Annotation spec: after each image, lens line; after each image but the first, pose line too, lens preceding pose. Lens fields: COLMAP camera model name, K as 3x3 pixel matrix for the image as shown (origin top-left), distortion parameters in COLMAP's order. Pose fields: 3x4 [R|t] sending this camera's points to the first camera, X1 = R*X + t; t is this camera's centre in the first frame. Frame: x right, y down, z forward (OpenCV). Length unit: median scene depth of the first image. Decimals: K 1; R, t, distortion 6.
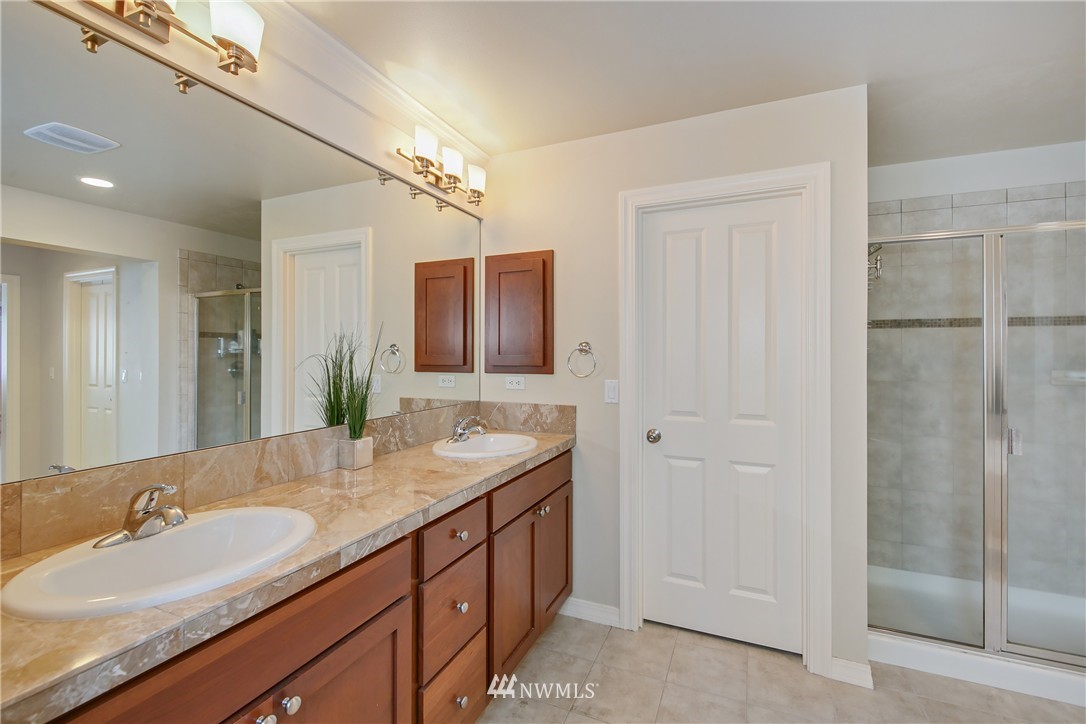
lens RADIAL K [[464.1, 0, 543.0], [0, 464.1, 362.0], [0, 0, 1]] dist [-0.000436, -0.000086]
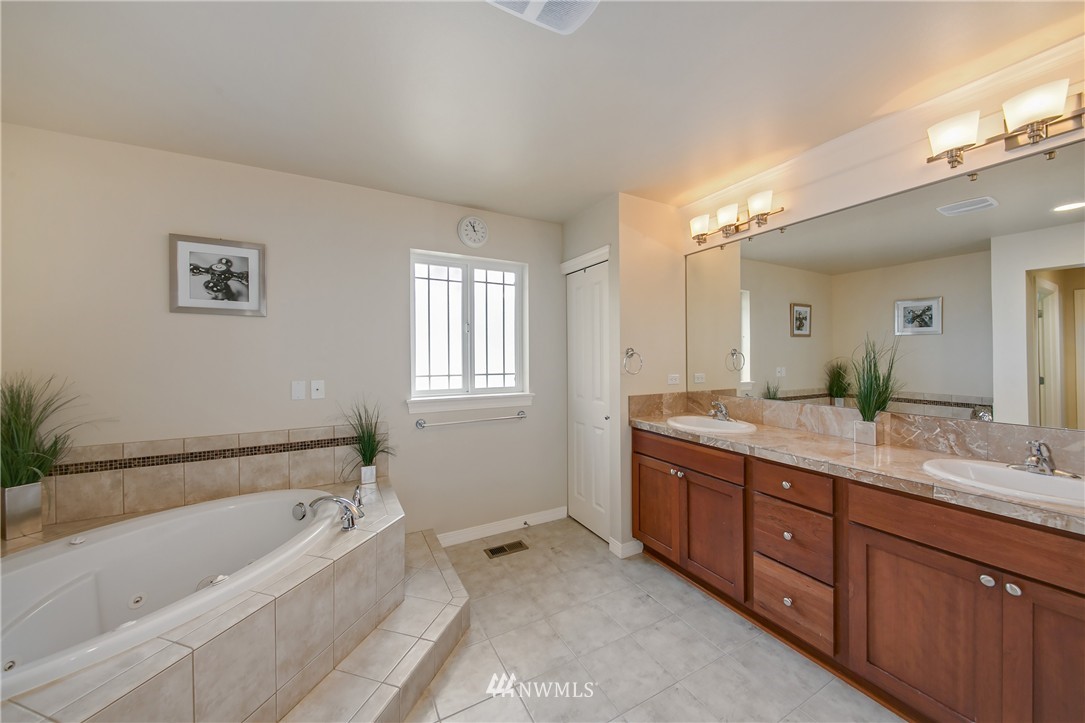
lens RADIAL K [[381.9, 0, 542.5], [0, 381.9, 361.5], [0, 0, 1]] dist [0.000085, 0.000006]
pose [[-0.613280, 0.016626, -0.789690, 1.177218], [-0.006699, 0.999633, 0.026249, -0.031527], [0.789837, 0.021388, -0.612944, 1.086165]]
